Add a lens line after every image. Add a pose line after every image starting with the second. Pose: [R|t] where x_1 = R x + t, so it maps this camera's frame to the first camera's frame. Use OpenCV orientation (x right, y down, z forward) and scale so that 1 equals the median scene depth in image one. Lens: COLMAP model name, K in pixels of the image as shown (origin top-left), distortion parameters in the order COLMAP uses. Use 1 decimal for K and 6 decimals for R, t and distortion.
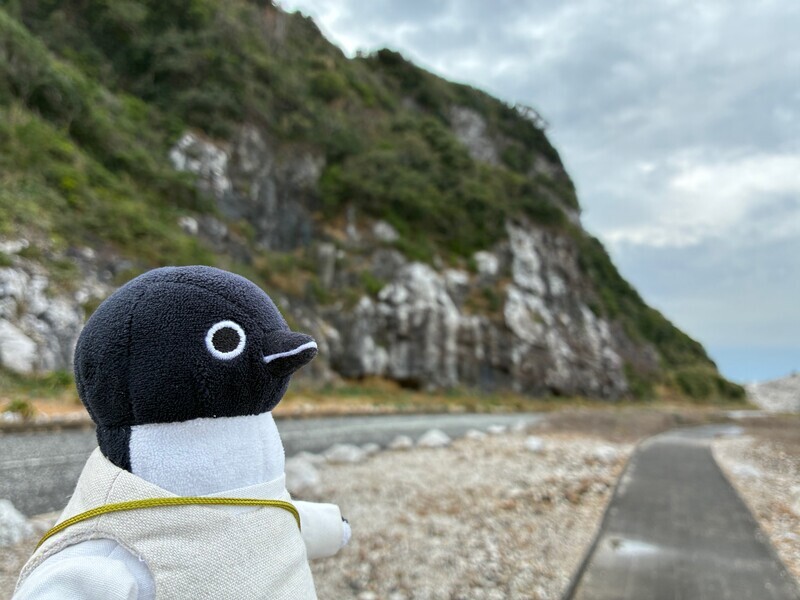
lens RADIAL K [[607.4, 0, 400.0], [0, 607.4, 300.0], [0, 0, 1]] dist [0.003661, -0.068180]
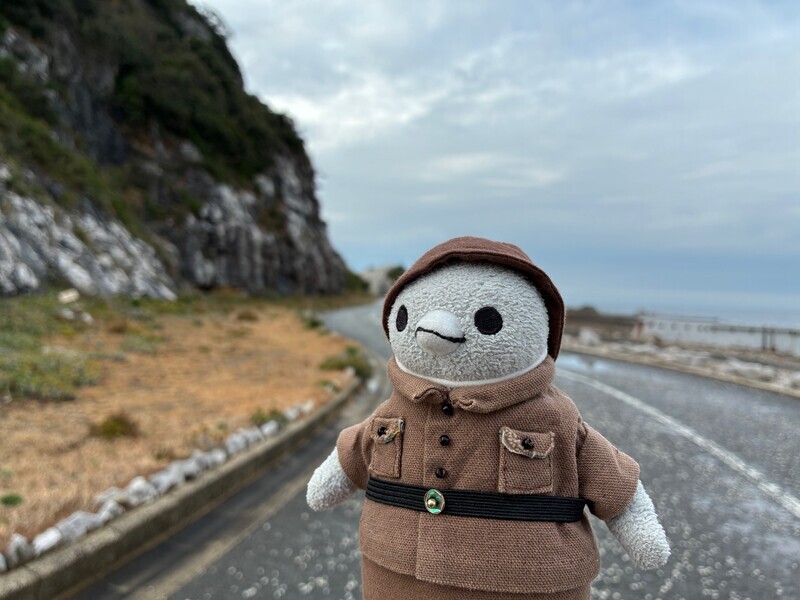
lens RADIAL K [[607.4, 0, 400.0], [0, 607.4, 300.0], [0, 0, 1]] dist [0.003661, -0.068180]
pose [[0.790593, -0.040633, 0.610993, -0.419202], [-0.066153, 0.986289, 0.151190, -0.042477], [-0.608759, -0.159949, 0.777065, -0.112196]]
